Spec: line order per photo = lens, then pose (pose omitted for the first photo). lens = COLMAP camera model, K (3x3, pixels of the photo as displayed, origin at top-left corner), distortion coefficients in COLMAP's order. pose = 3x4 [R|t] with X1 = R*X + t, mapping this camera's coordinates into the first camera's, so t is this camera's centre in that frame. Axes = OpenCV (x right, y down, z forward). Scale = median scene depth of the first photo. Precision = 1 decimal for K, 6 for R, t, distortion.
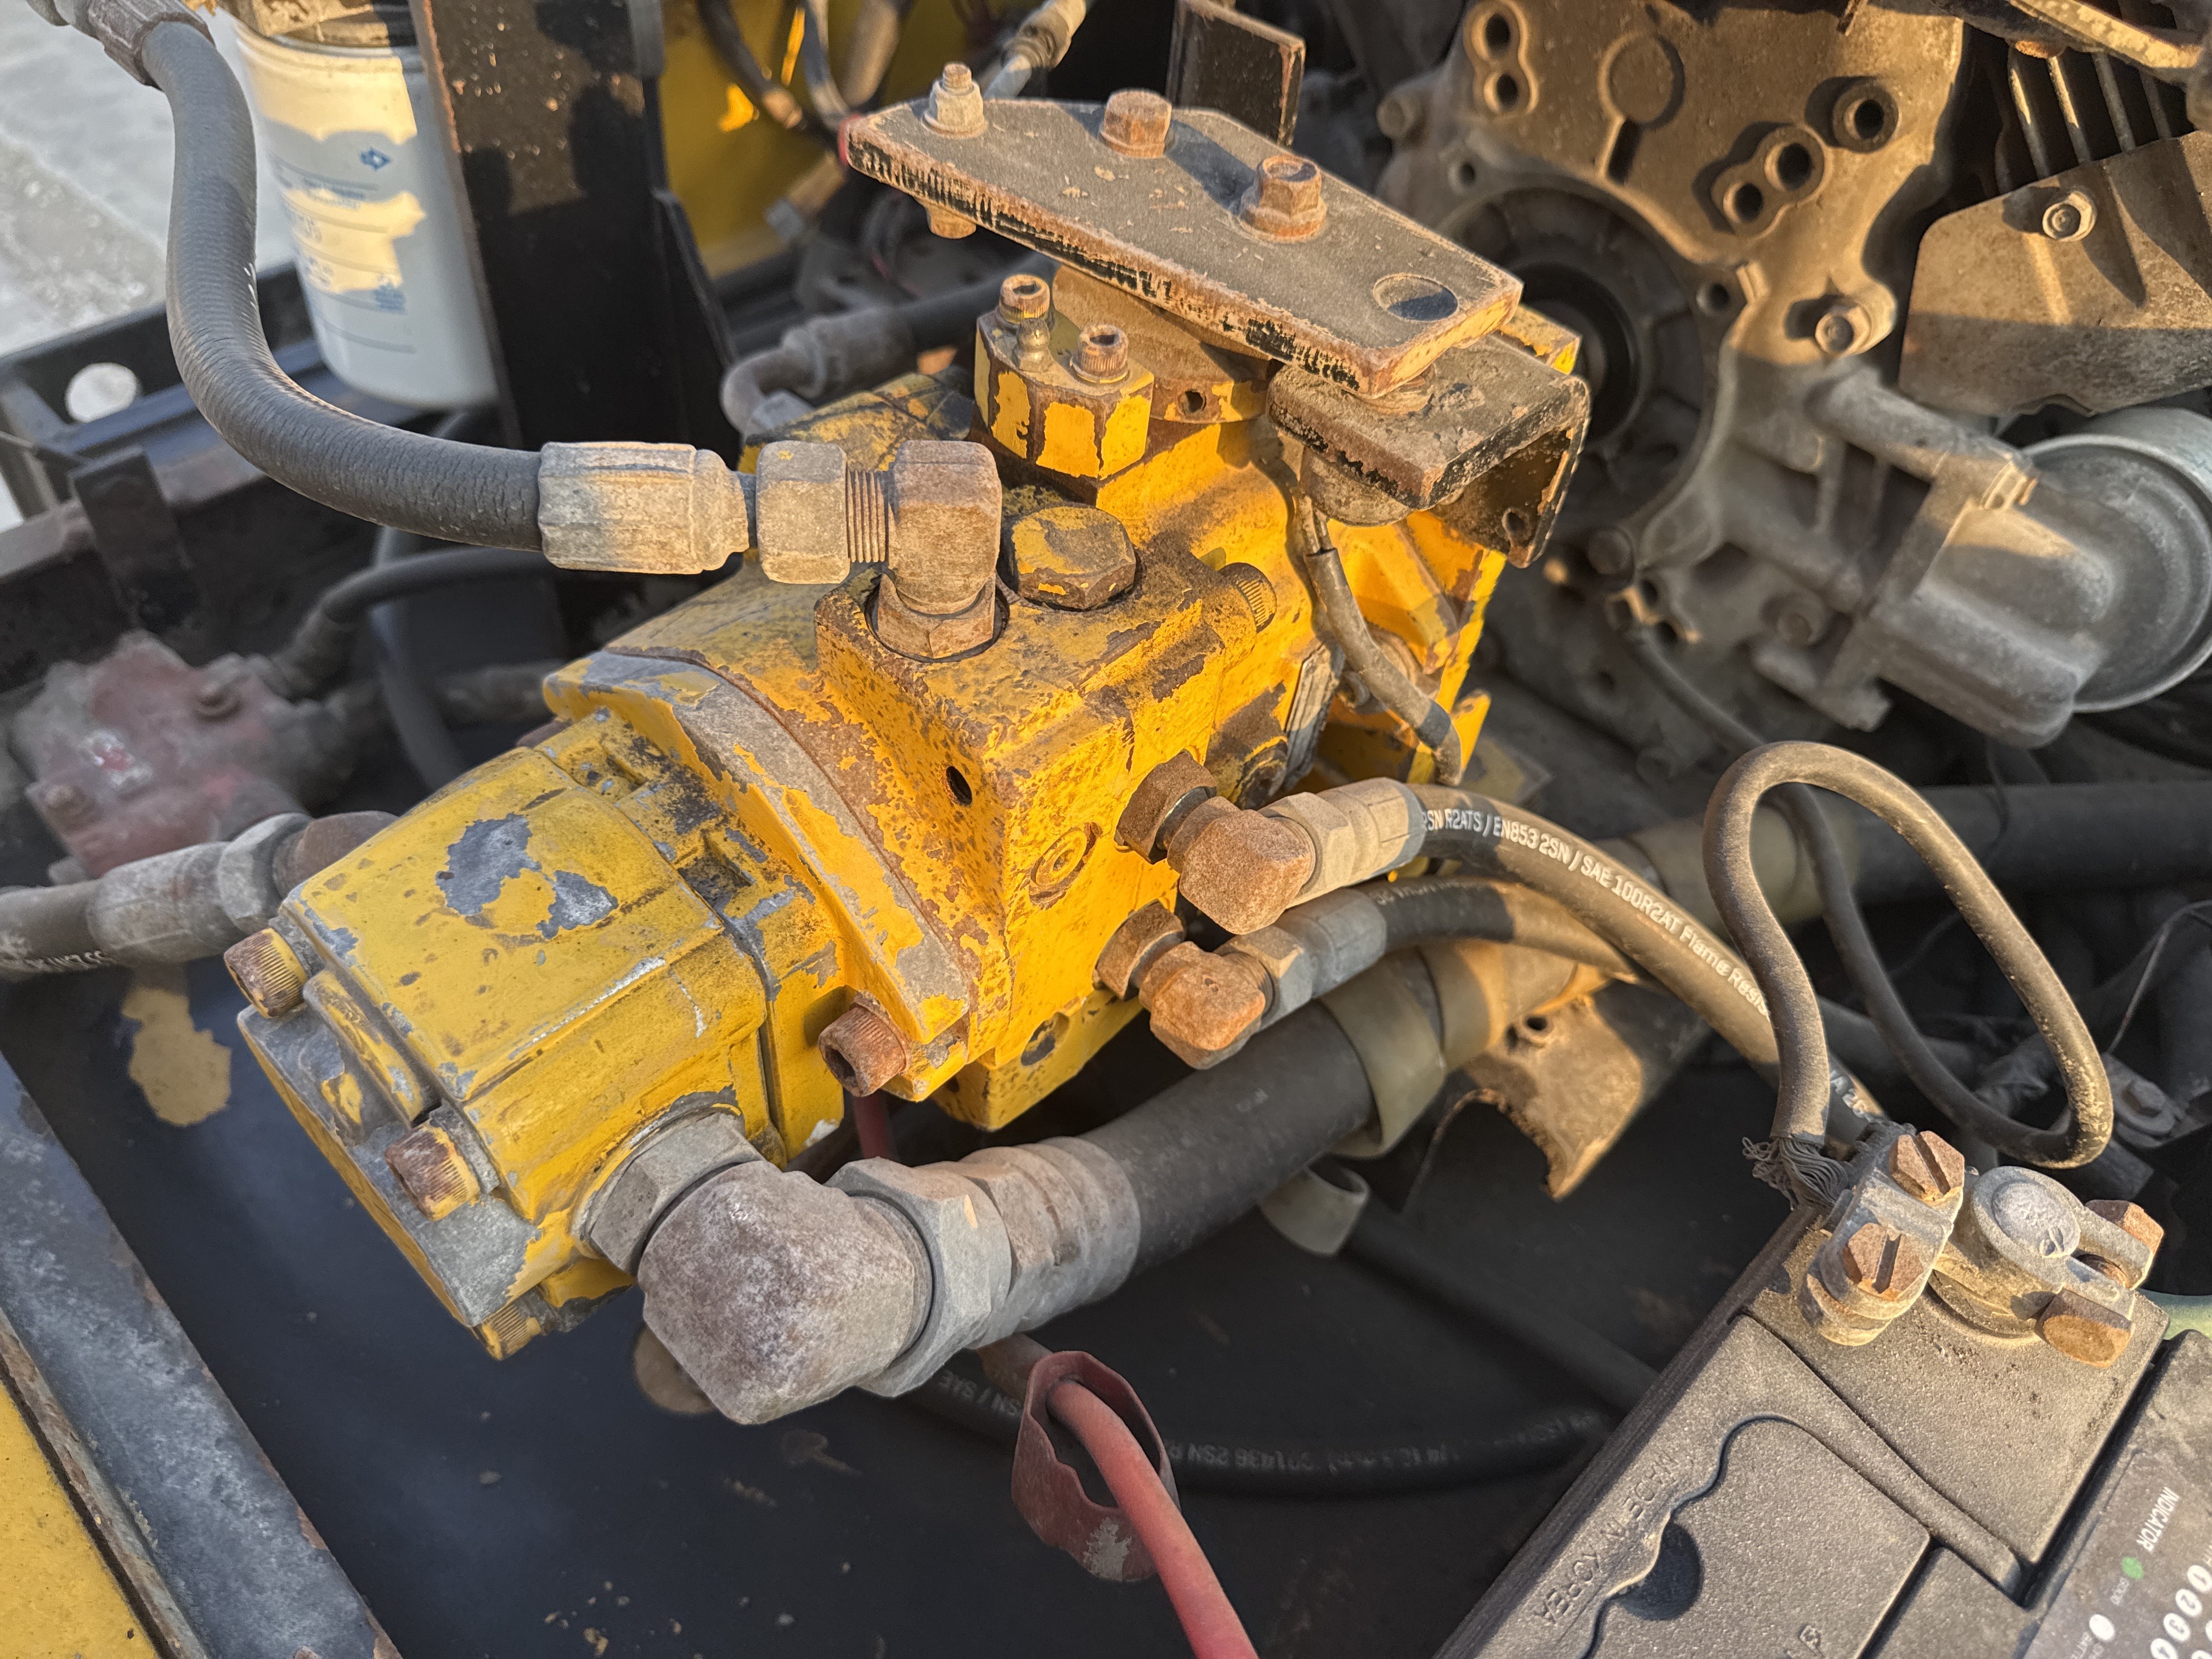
lens RADIAL K [[1547.0, 0, 1215.3], [0, 1547.0, 859.1], [0, 0, 1]] dist [0.011966, -0.031664]
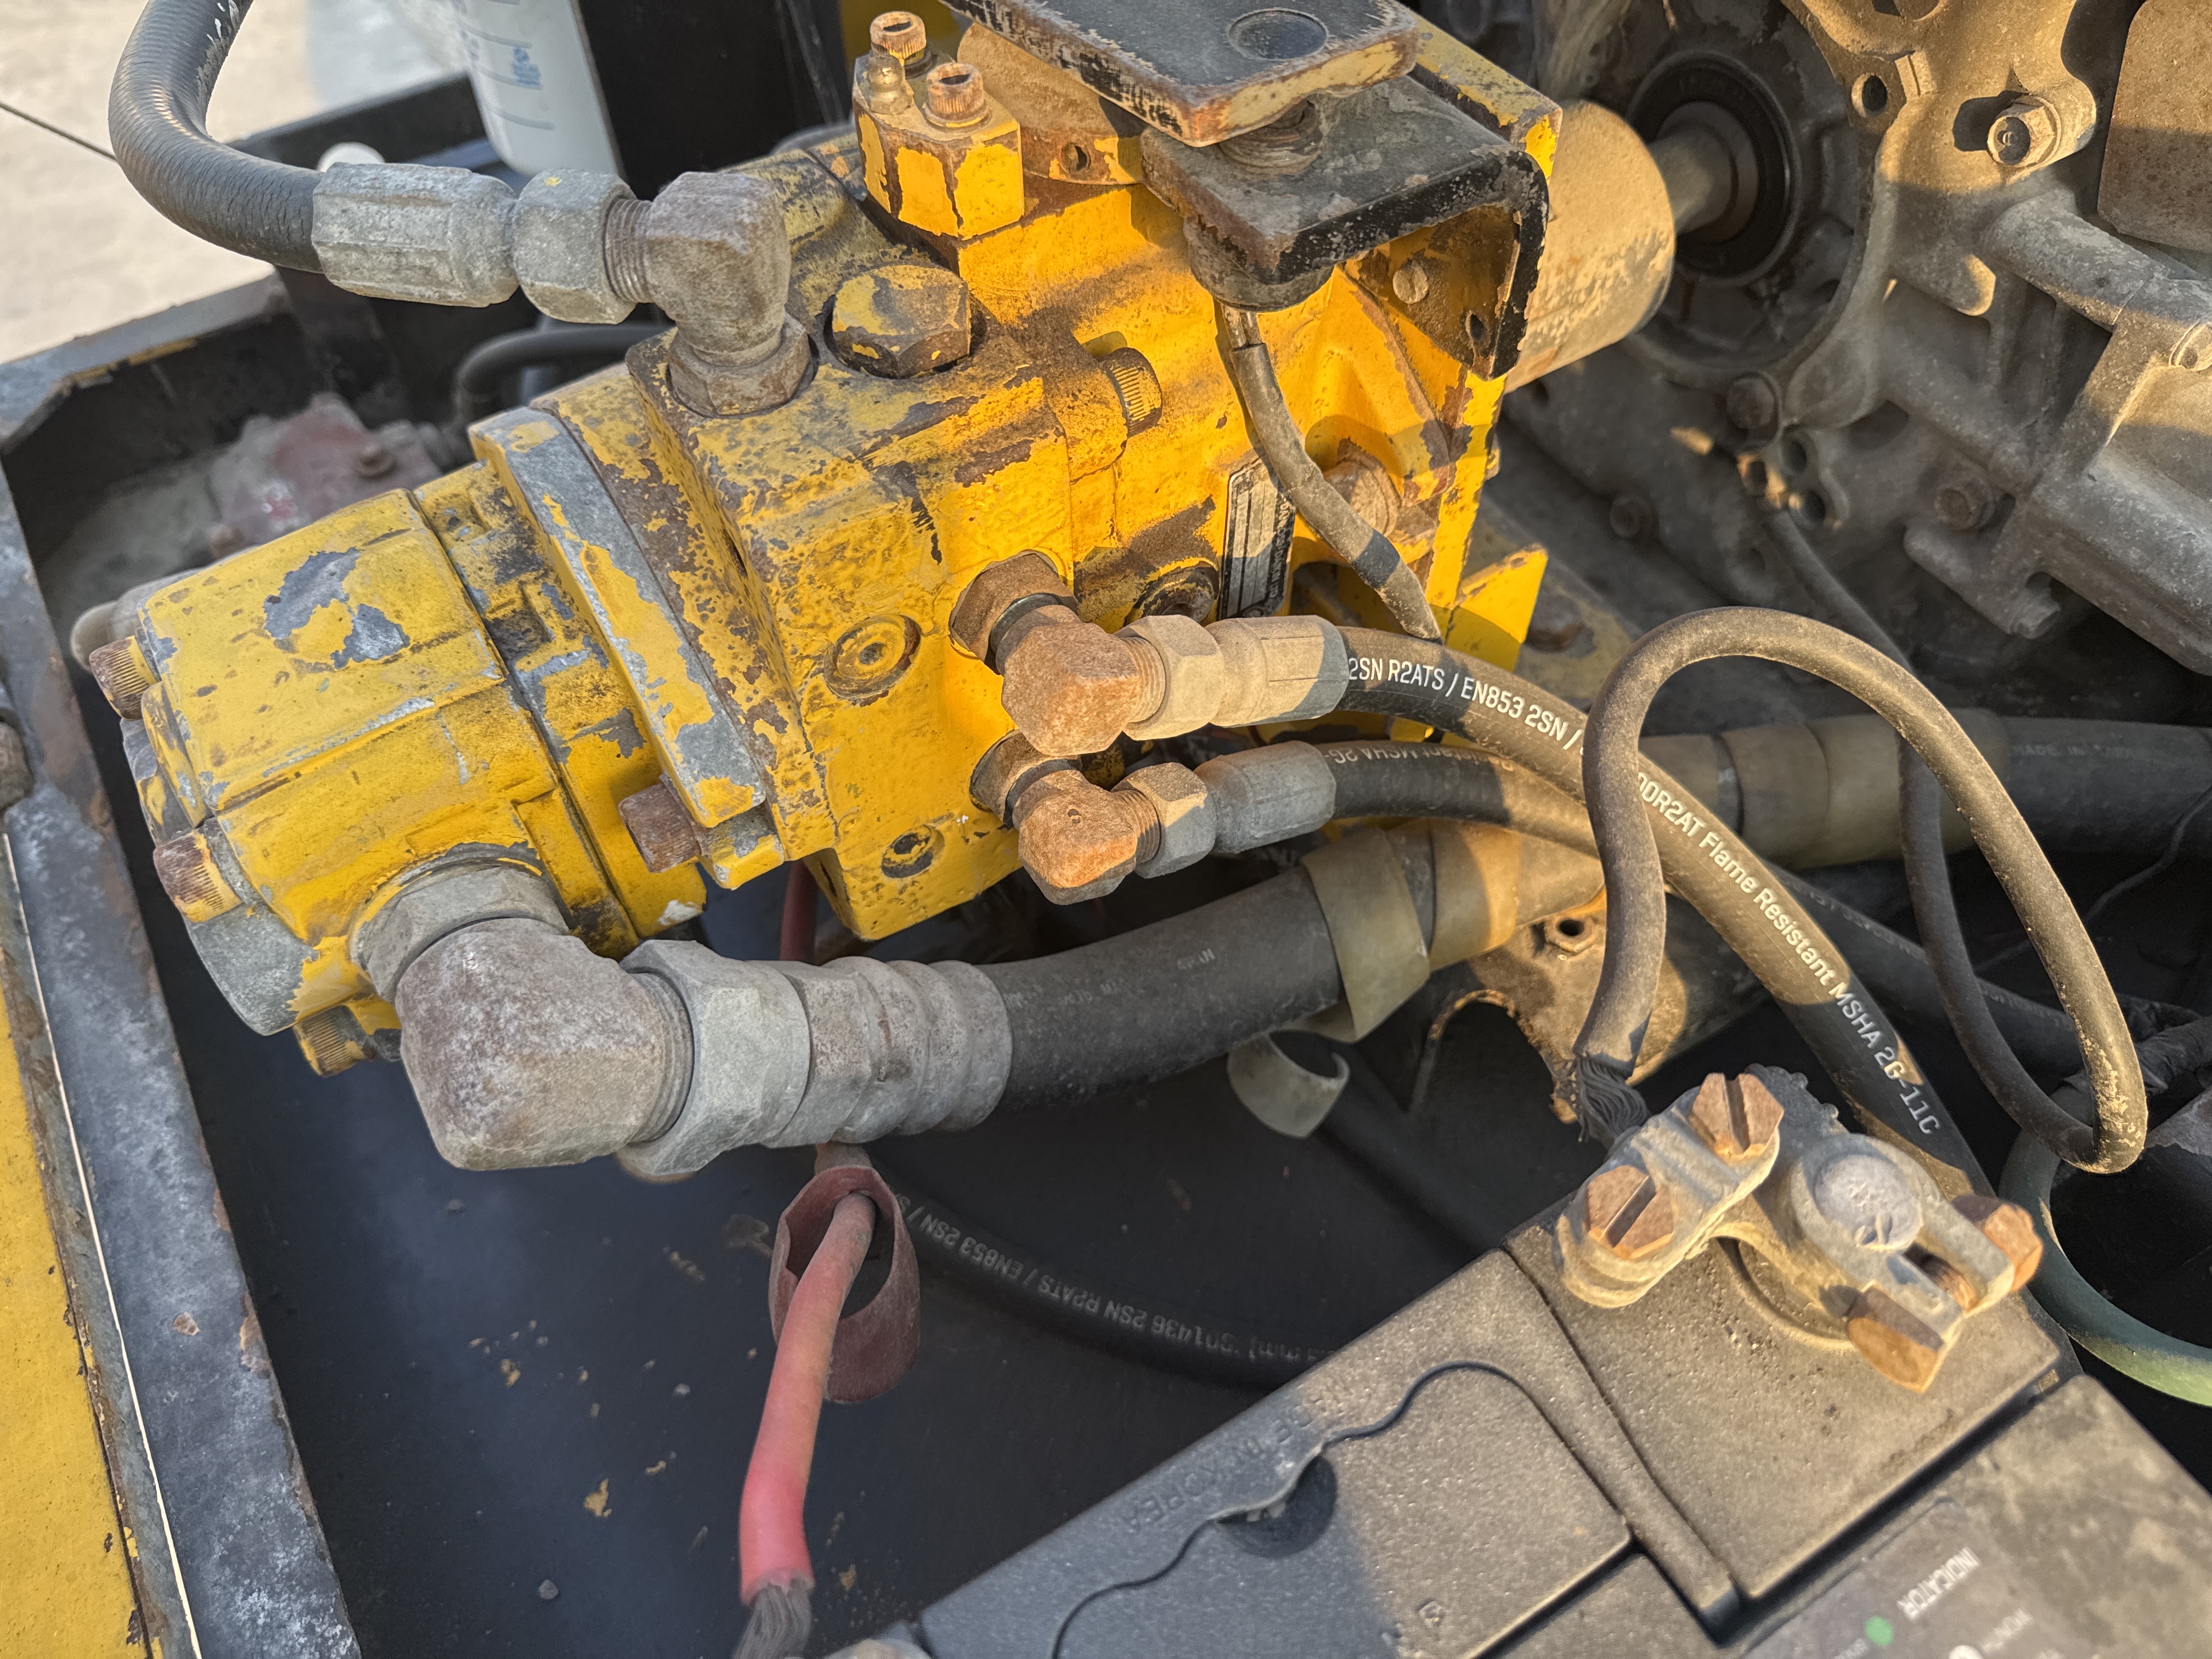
lens RADIAL K [[1586.0, 0, 1106.0], [0, 1586.0, 829.5], [0, 0, 1]] dist [0.014965, -0.044622]
pose [[0.966133, 0.127107, -0.224569, 0.284935], [-0.112550, 0.990694, 0.076531, 0.018633], [0.232207, -0.048664, 0.971448, 0.097581]]
